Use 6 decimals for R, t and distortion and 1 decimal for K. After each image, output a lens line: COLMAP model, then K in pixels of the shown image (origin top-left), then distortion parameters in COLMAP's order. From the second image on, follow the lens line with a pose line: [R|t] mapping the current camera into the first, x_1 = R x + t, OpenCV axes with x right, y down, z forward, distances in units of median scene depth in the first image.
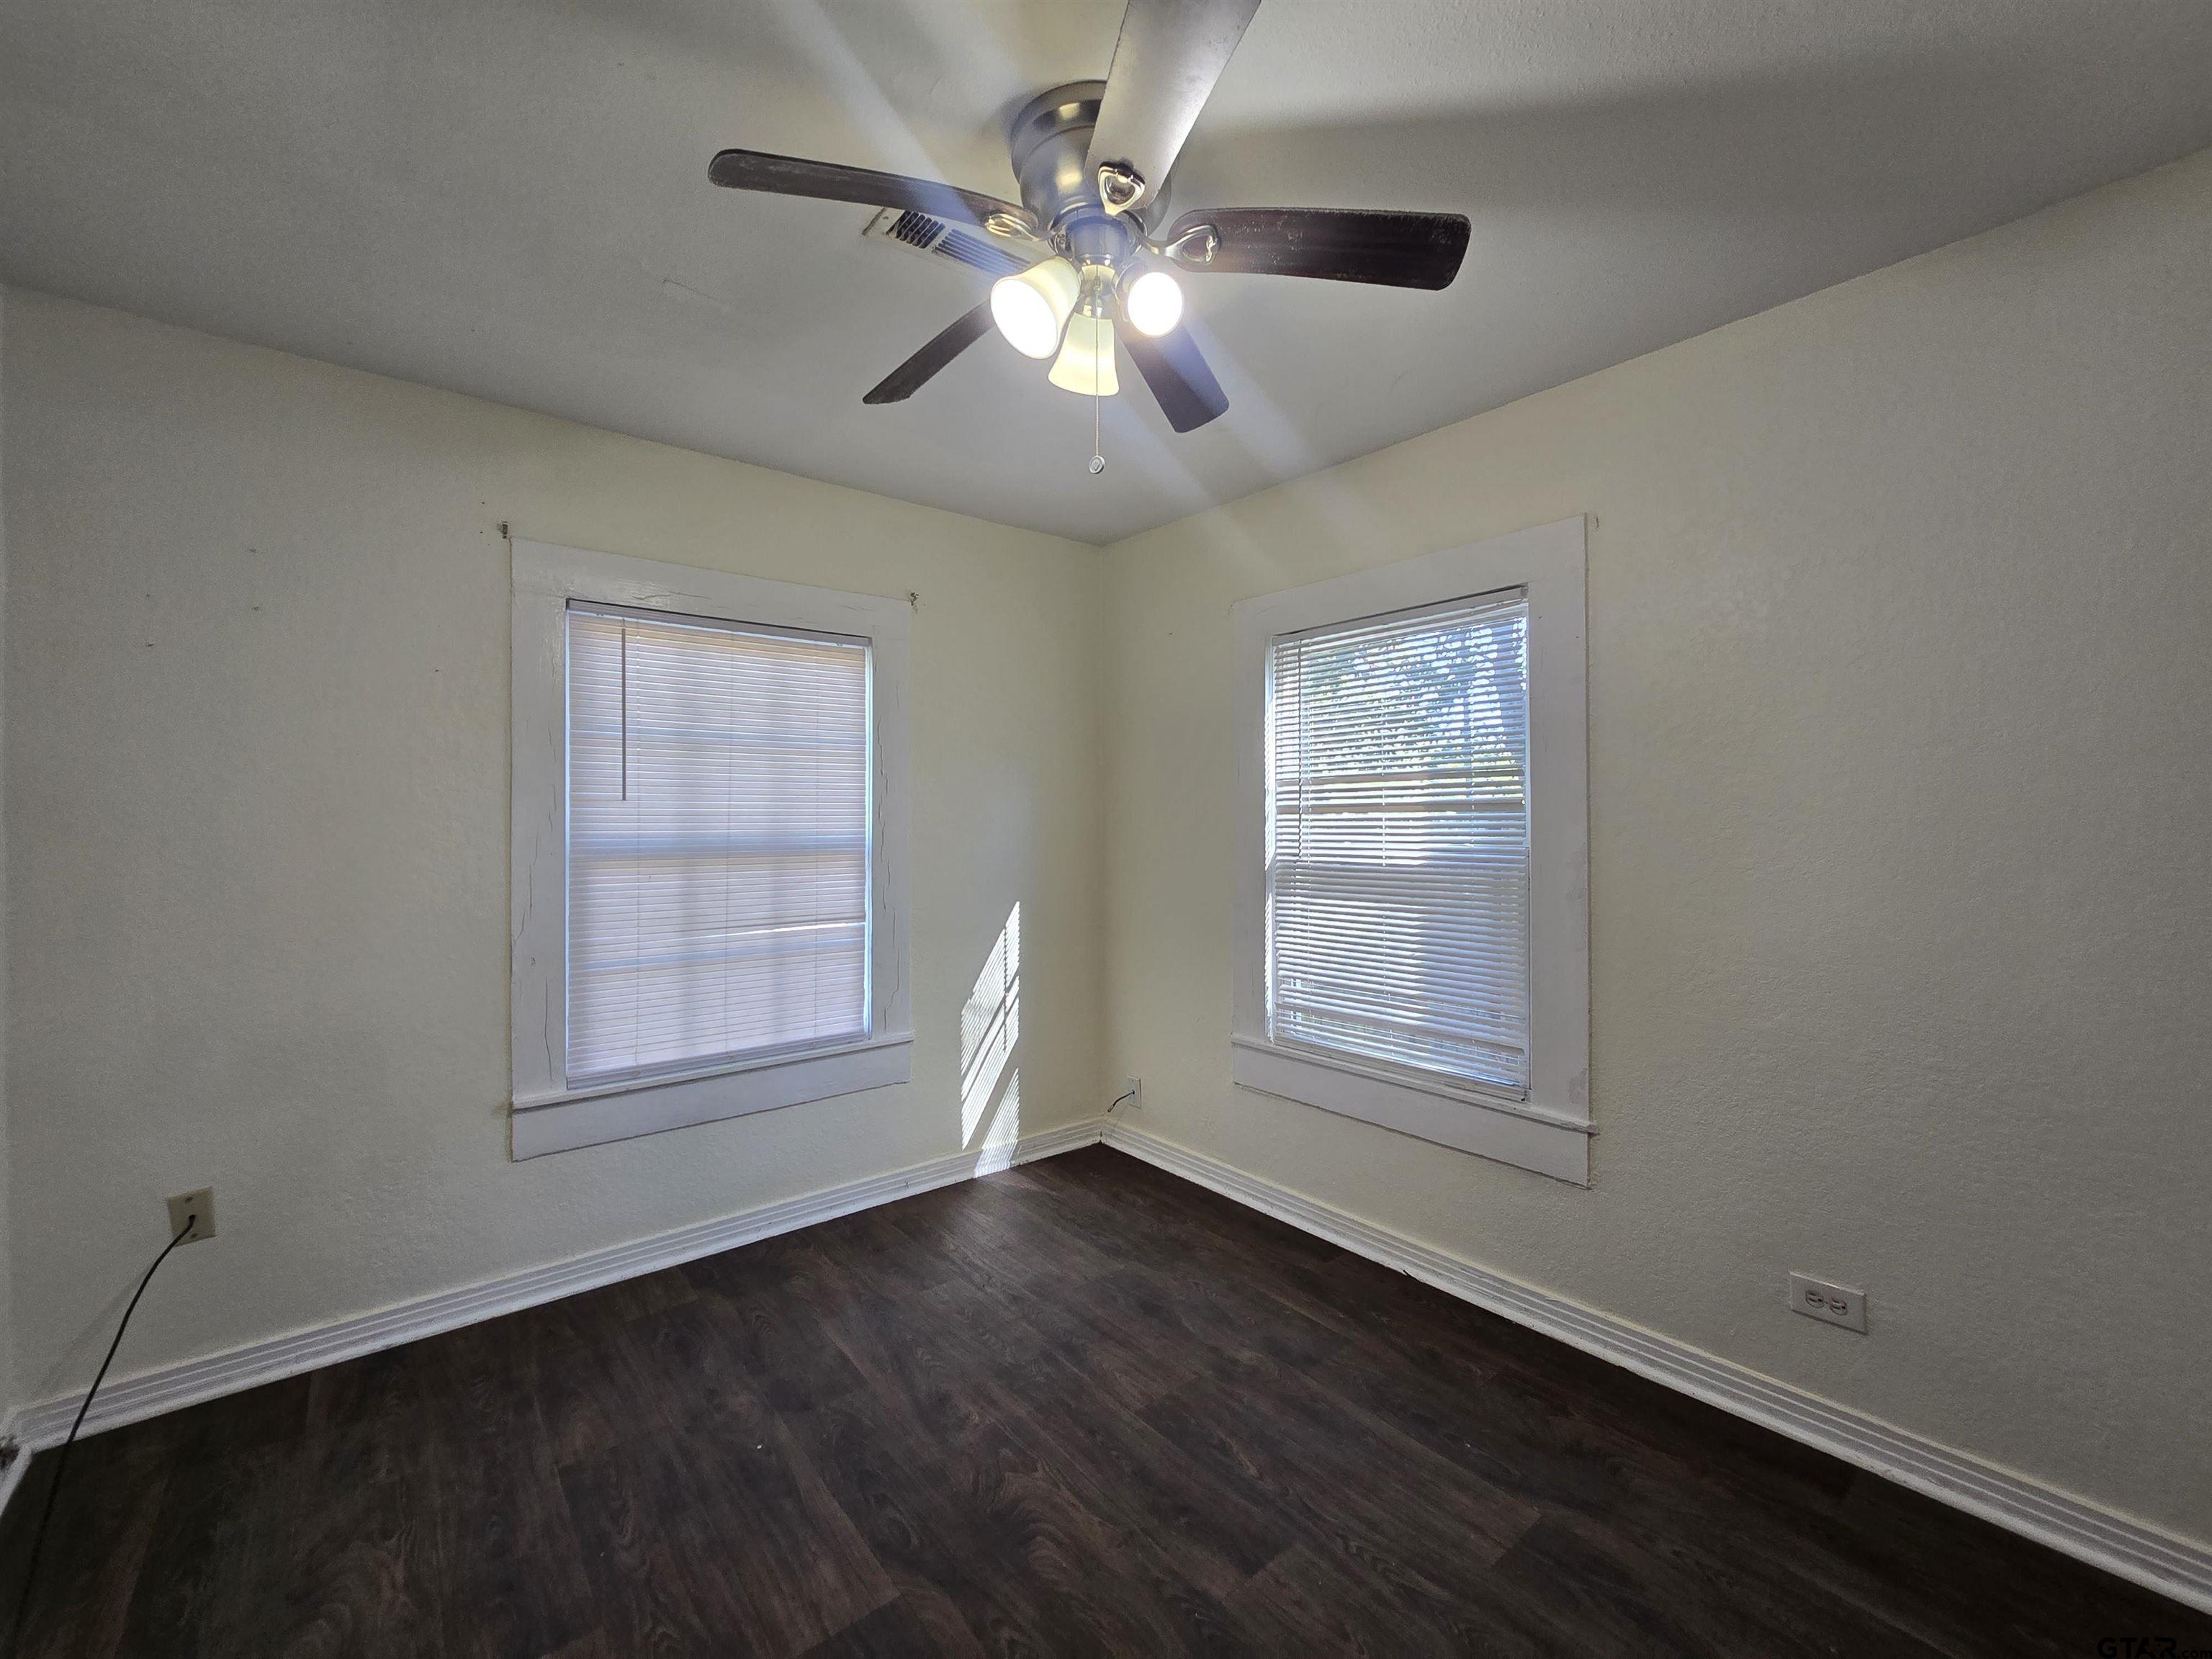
lens RADIAL K [[901.4, 0, 1115.9], [0, 901.4, 820.9], [0, 0, 1]] dist [-0.003614, -0.000251]
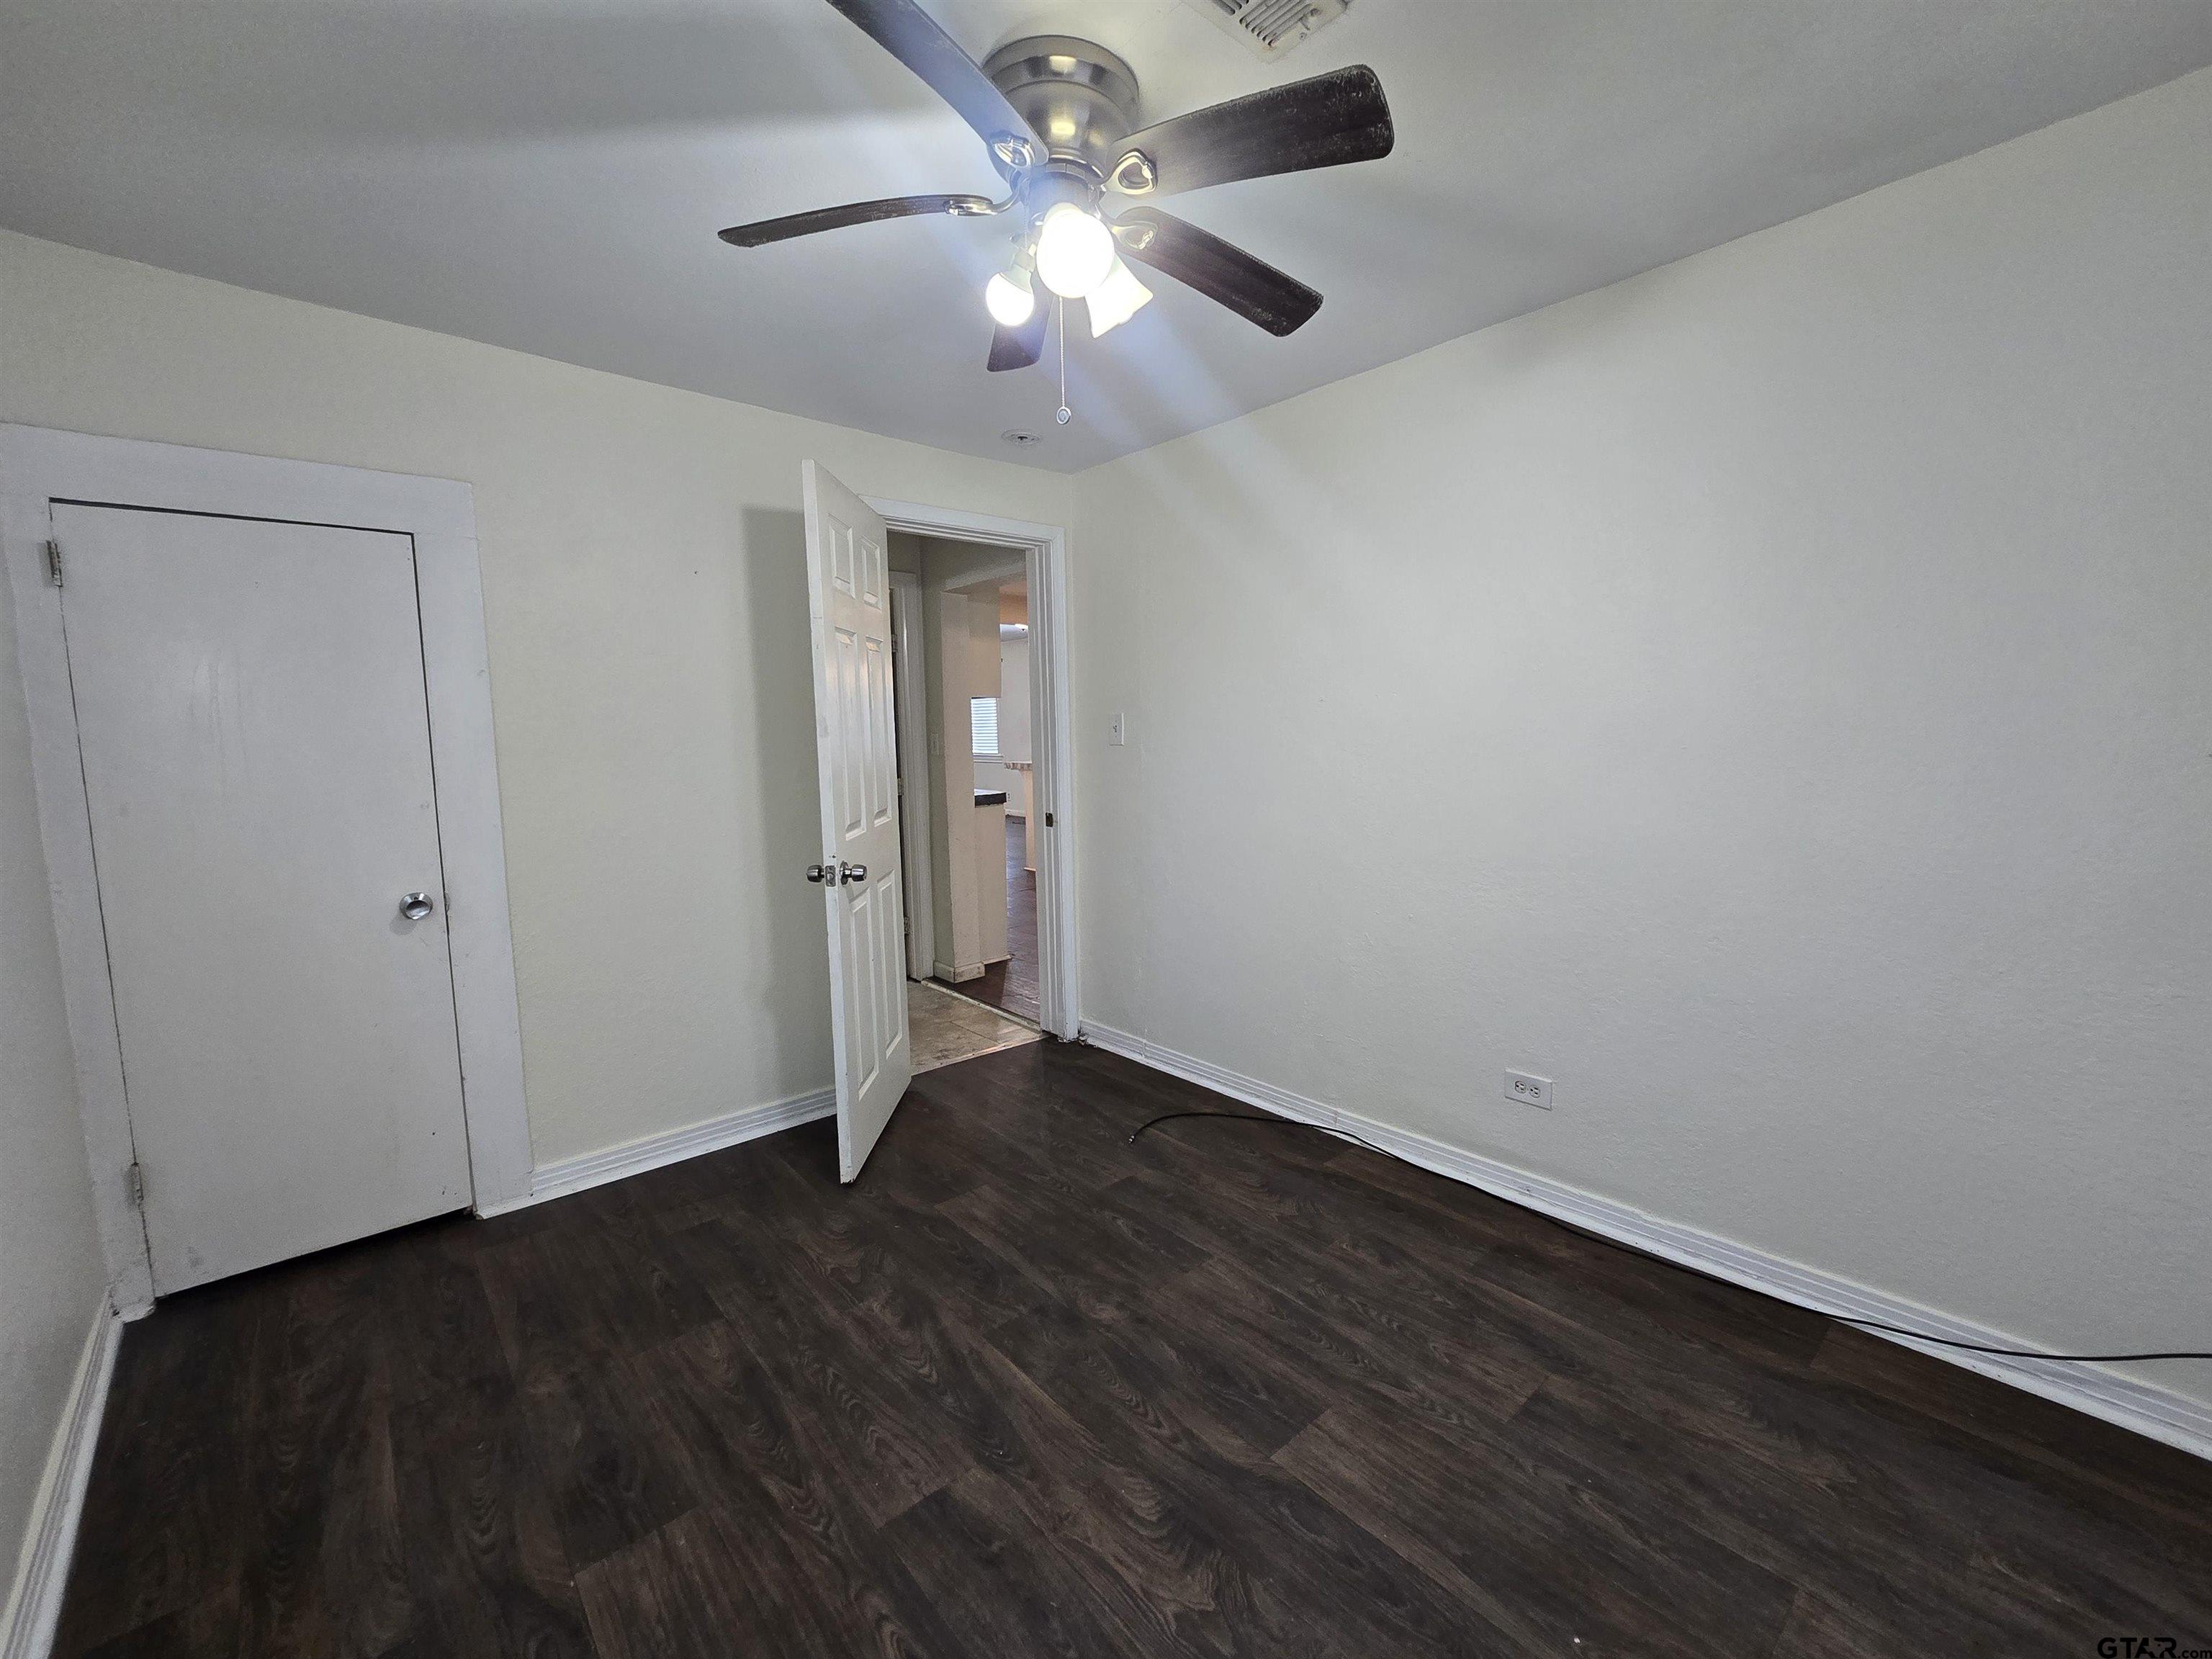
lens RADIAL K [[906.9, 0, 1118.1], [0, 906.9, 820.5], [0, 0, 1]] dist [-0.003294, -0.000672]
pose [[-0.999120, 0.023647, -0.034645, -0.026002], [0.019565, 0.993316, 0.113760, -0.026429], [0.037104, 0.112982, -0.992904, 1.457092]]
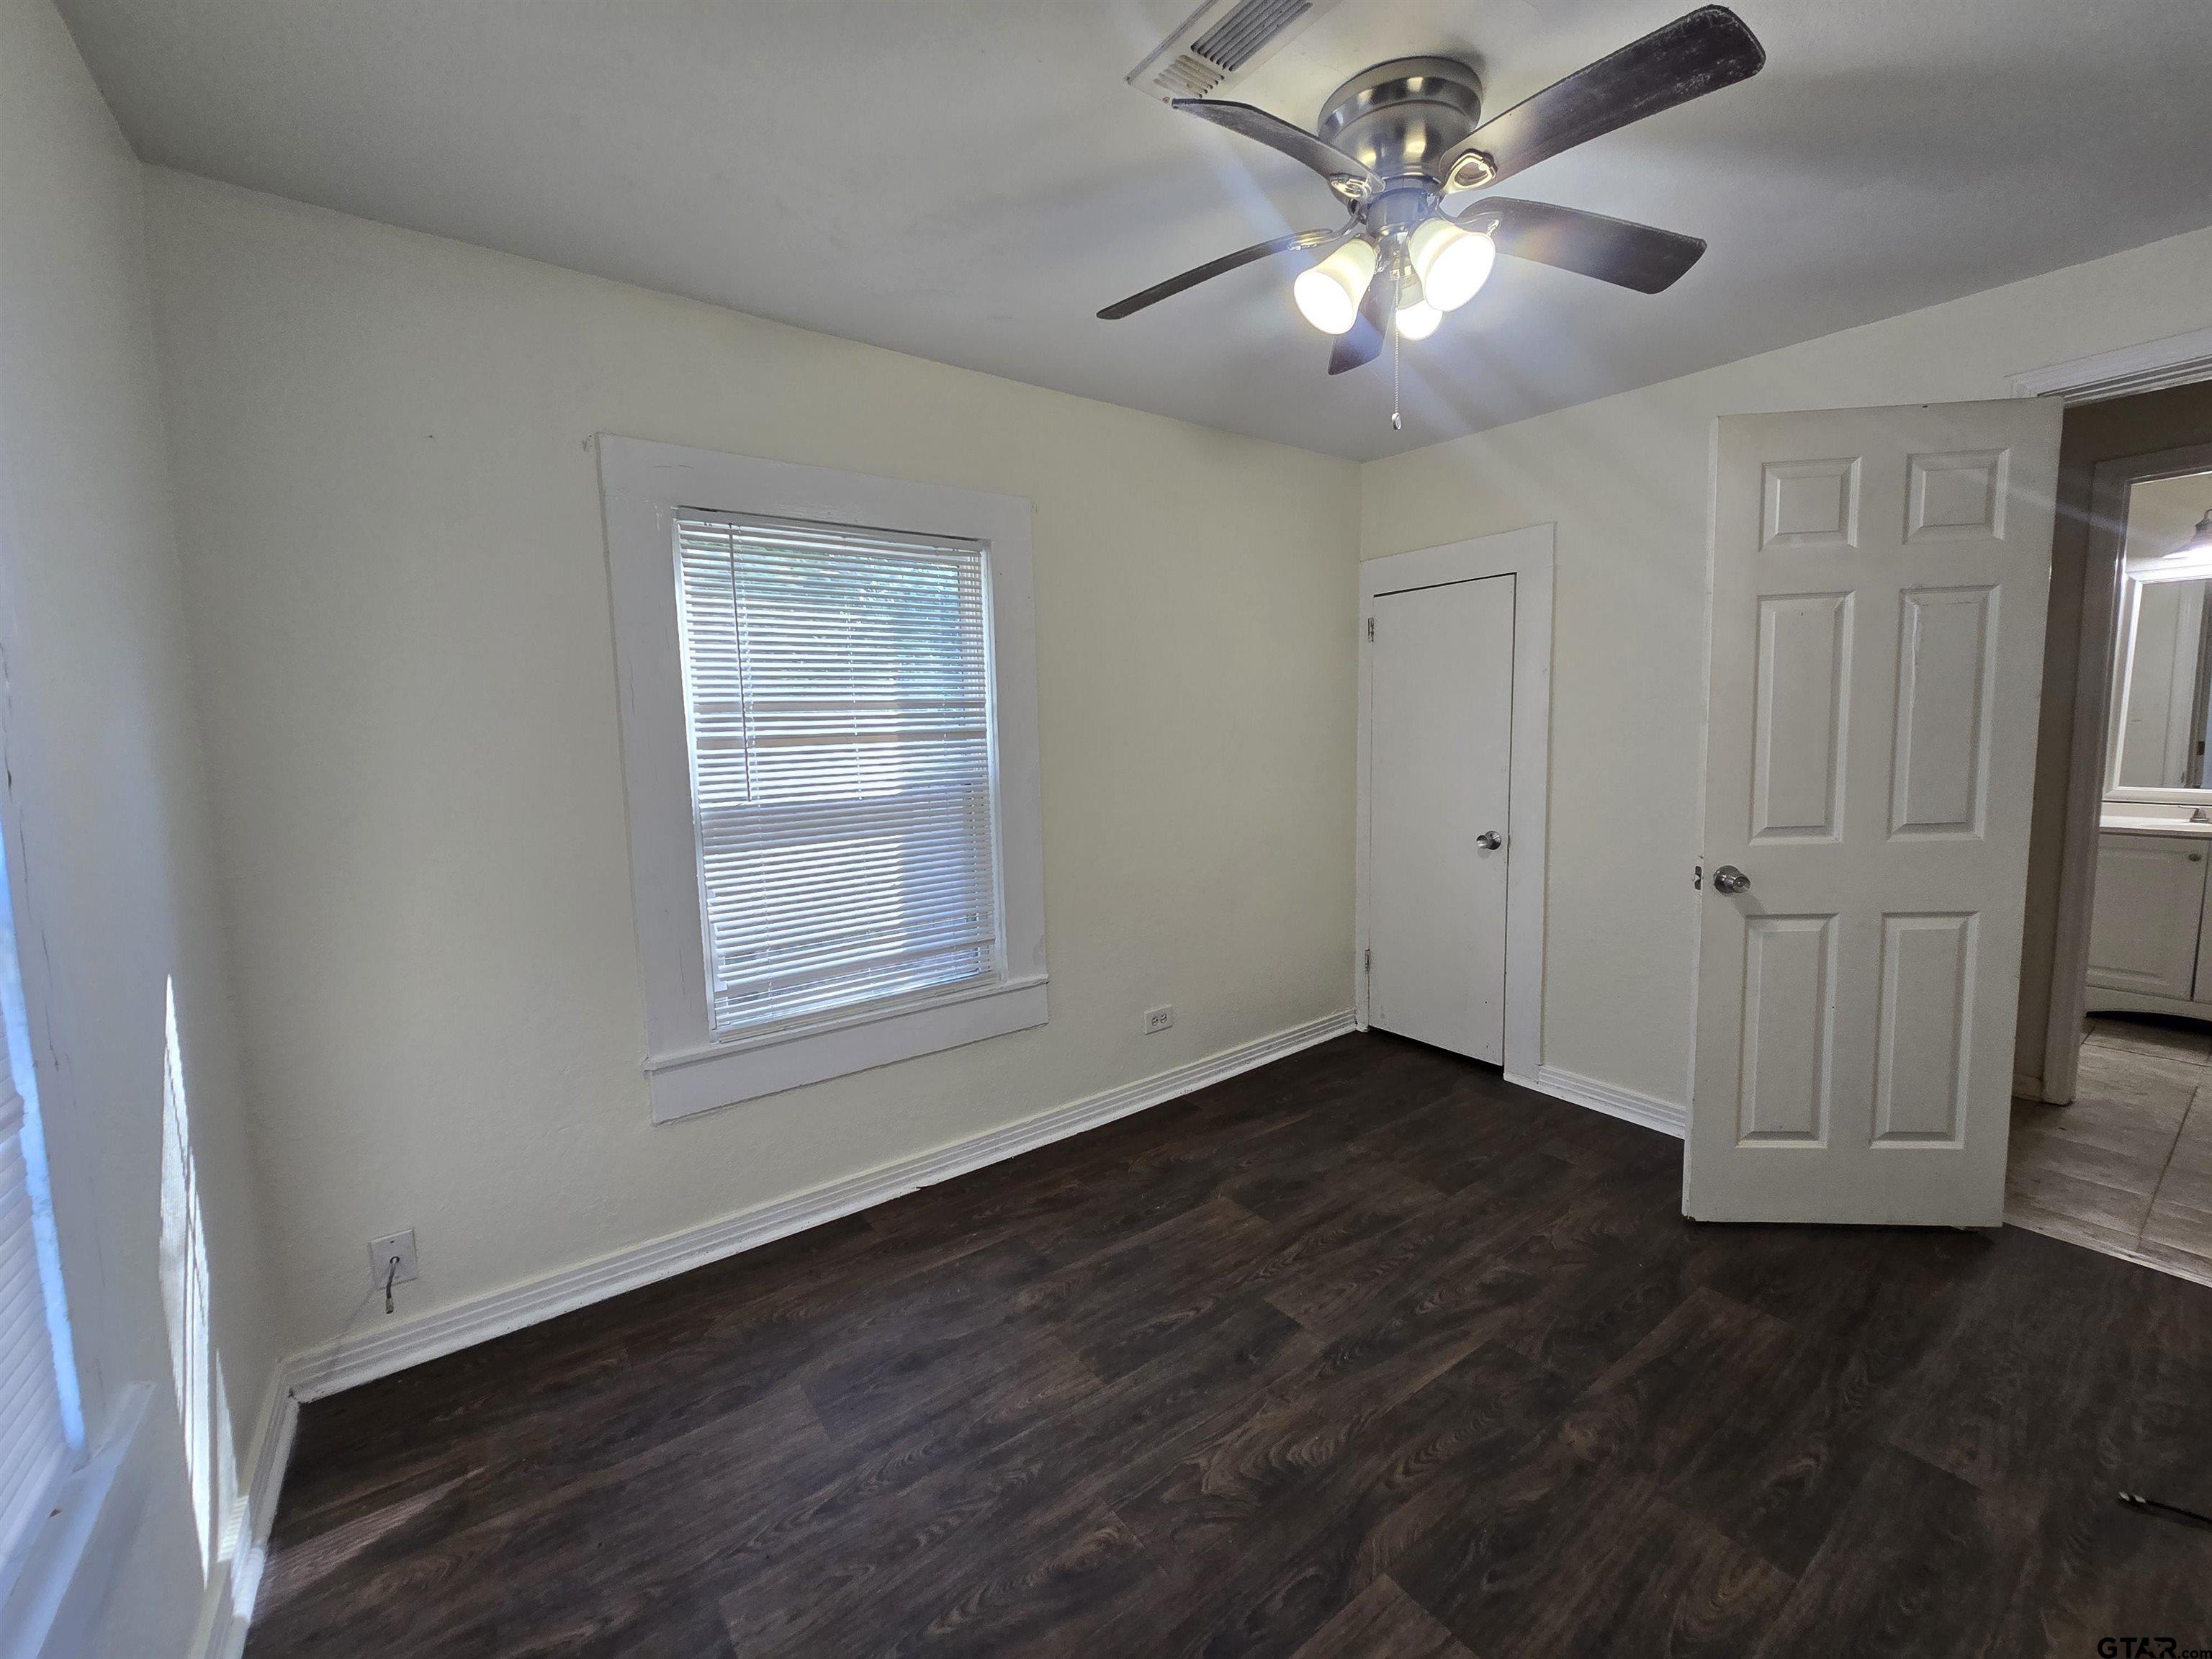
lens RADIAL K [[908.1, 0, 1109.9], [0, 908.1, 806.0], [0, 0, 1]] dist [0.001175, -0.000301]
pose [[0.054125, -0.084281, 0.994971, -0.828638], [0.026723, 0.996197, 0.082931, -0.019652], [-0.998177, 0.022100, 0.056171, 0.886811]]
